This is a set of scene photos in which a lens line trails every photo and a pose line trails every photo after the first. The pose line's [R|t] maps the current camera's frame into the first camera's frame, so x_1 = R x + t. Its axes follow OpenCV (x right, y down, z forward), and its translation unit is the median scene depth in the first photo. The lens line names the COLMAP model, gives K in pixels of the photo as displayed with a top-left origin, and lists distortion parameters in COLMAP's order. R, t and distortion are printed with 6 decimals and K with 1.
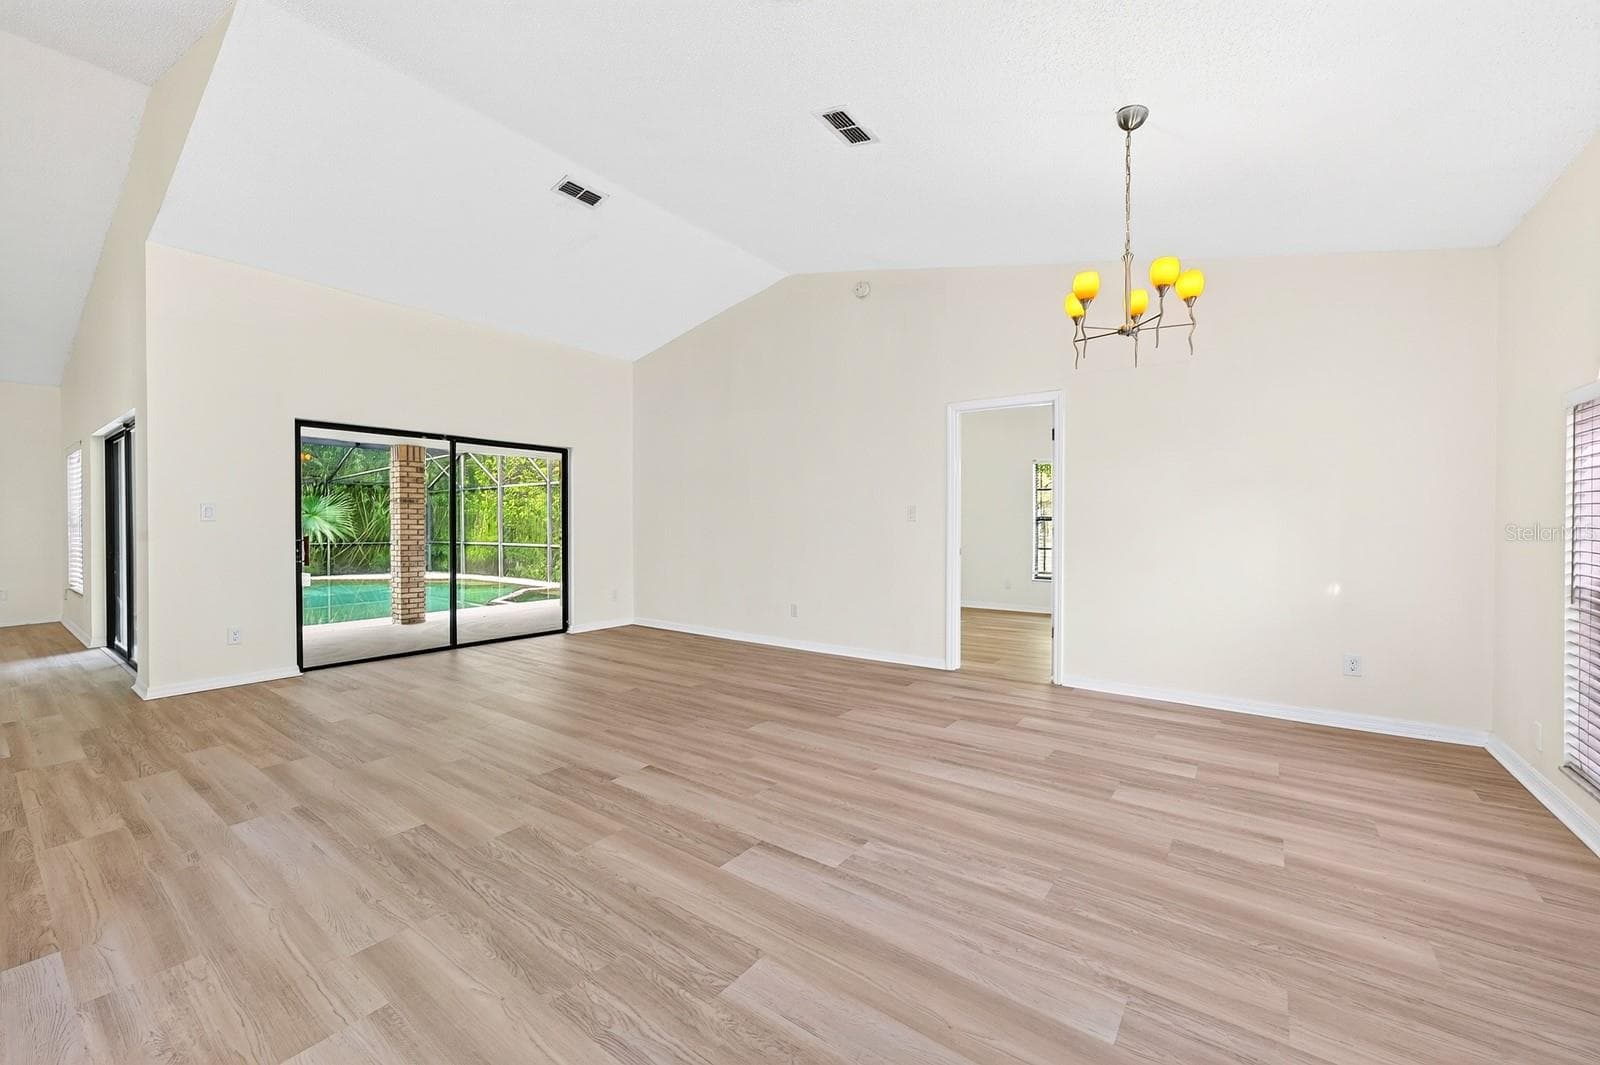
lens RADIAL K [[636.2, 0, 784.2], [0, 636.2, 527.0], [0, 0, 1]] dist [-0.005703, 0.001793]
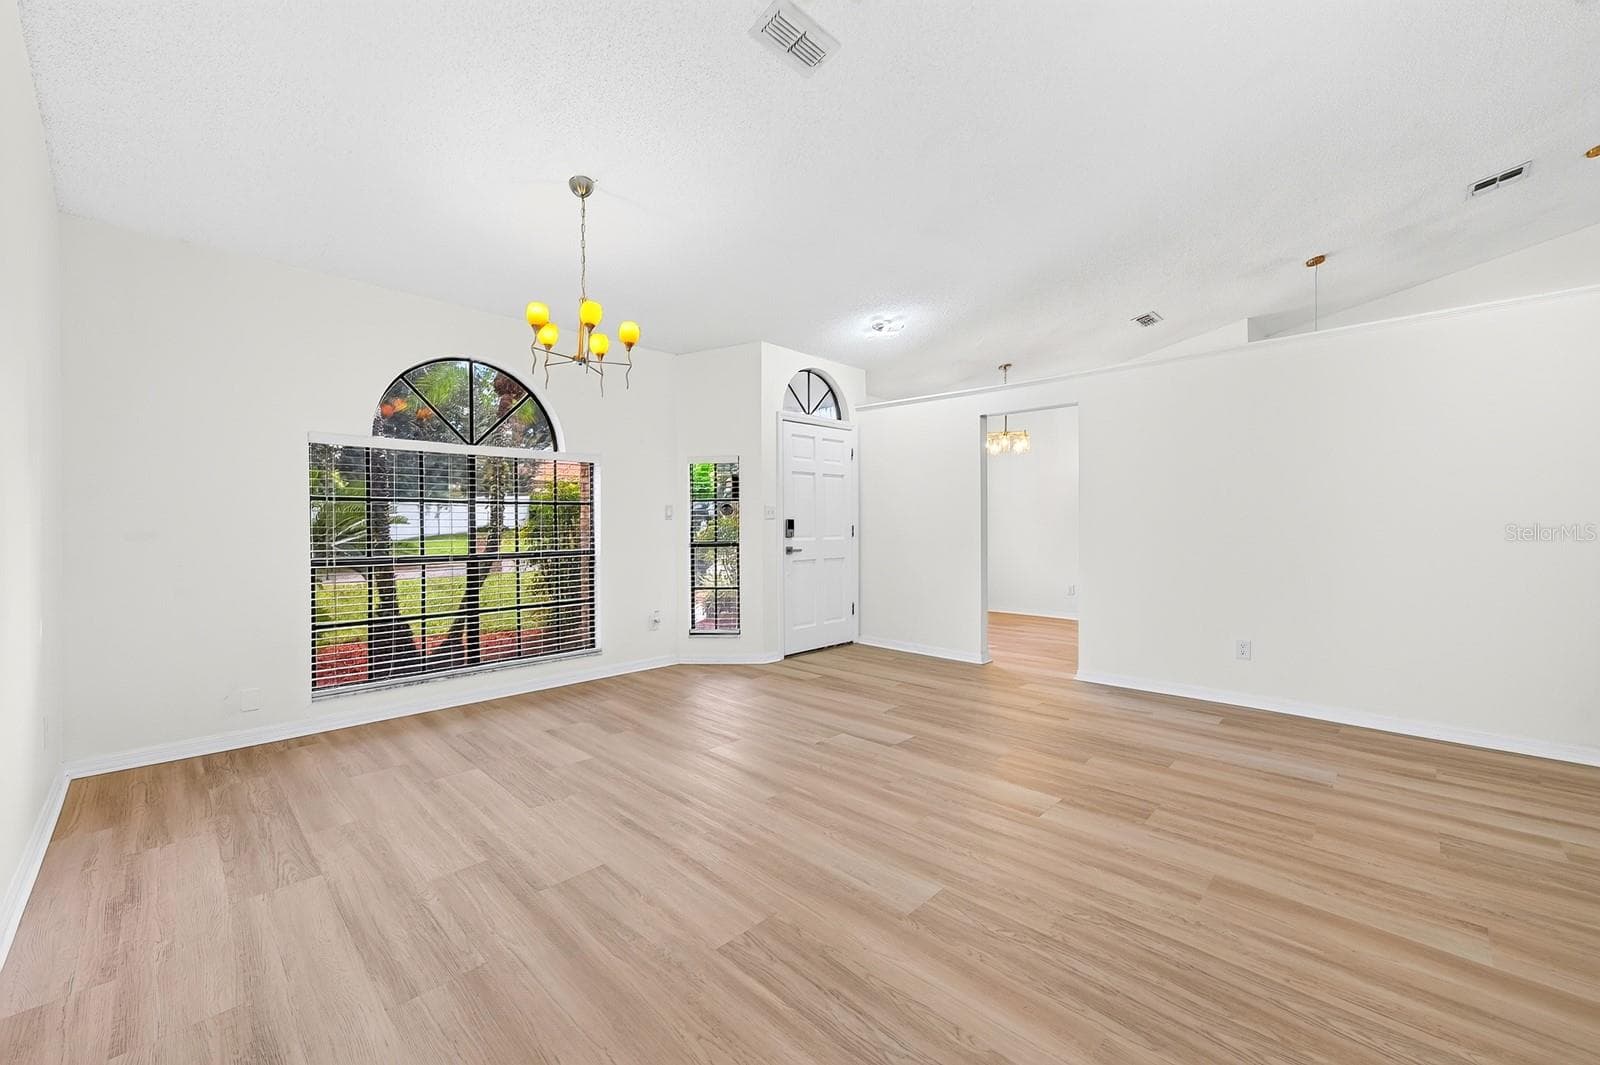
lens RADIAL K [[636.2, 0, 795.1], [0, 636.2, 523.9], [0, 0, 1]] dist [-0.005703, 0.001793]
pose [[-0.992727, 0.002982, 0.120348, 0.001659], [0.003691, 0.999977, 0.005671, -0.010241], [-0.120329, 0.006074, -0.992716, 1.914386]]
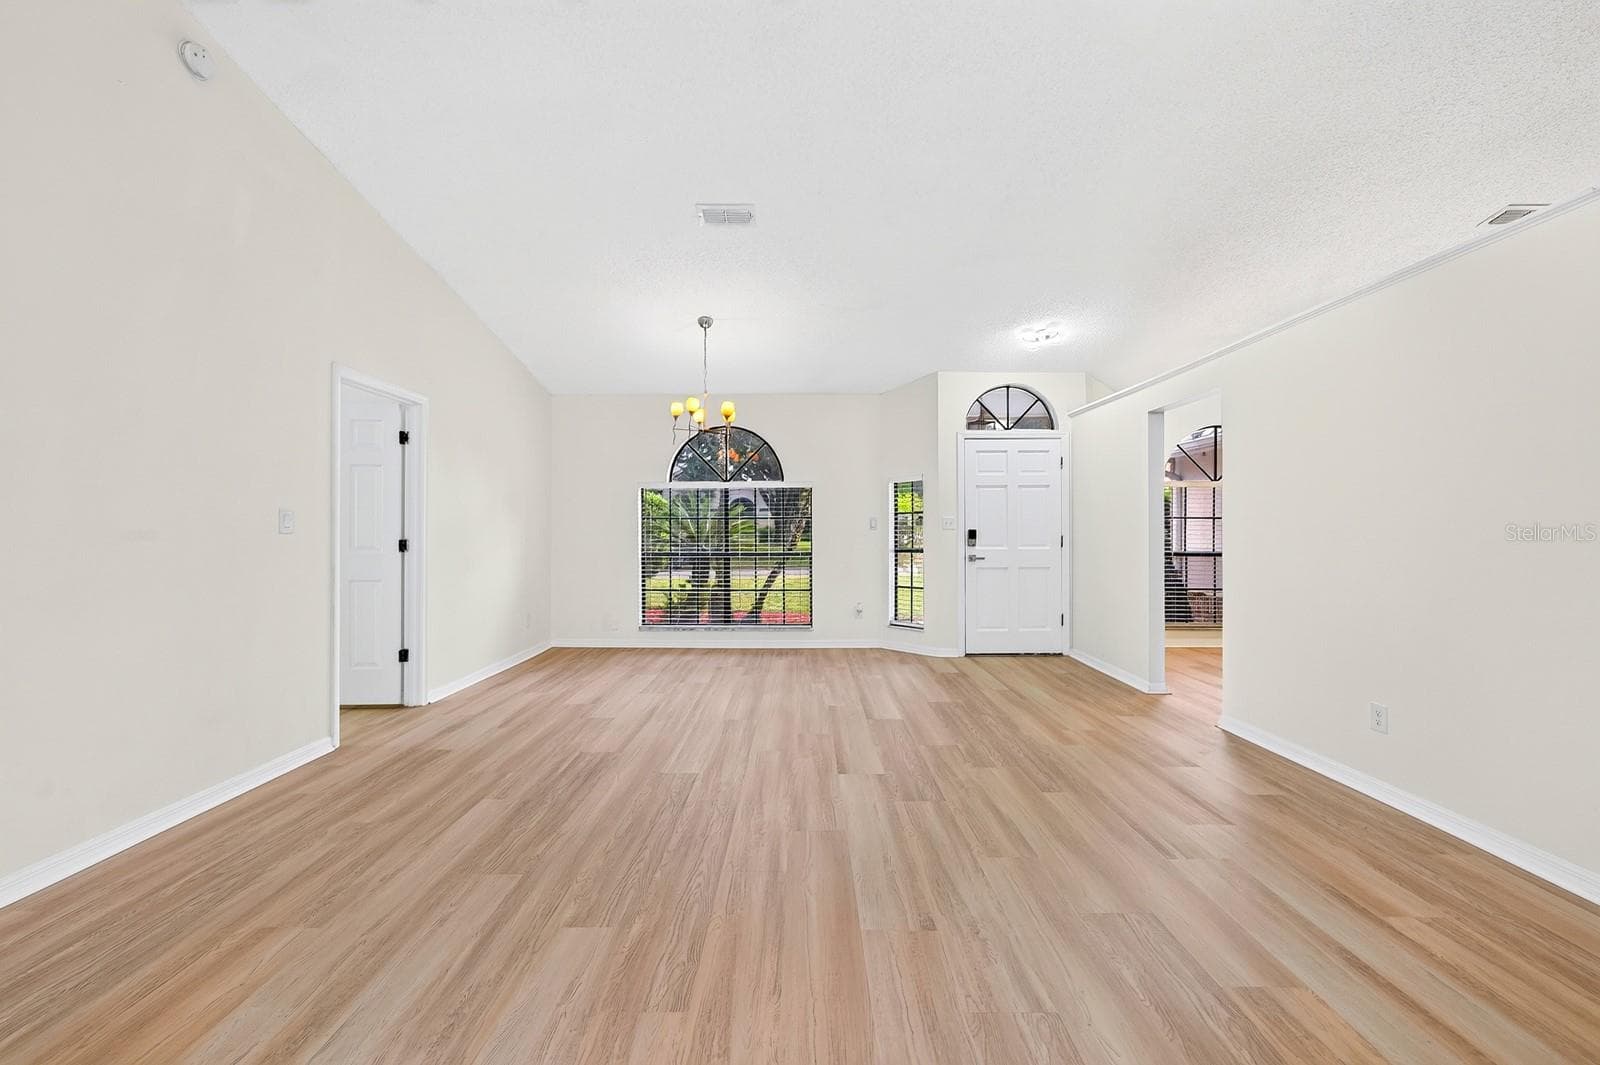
lens RADIAL K [[636.2, 0, 795.5], [0, 636.2, 533.1], [0, 0, 1]] dist [-0.005703, 0.001793]
pose [[-0.605344, -0.006020, 0.795941, -1.022557], [0.005624, 0.999914, 0.011841, -0.028575], [-0.795944, 0.011644, -0.605258, 1.732446]]
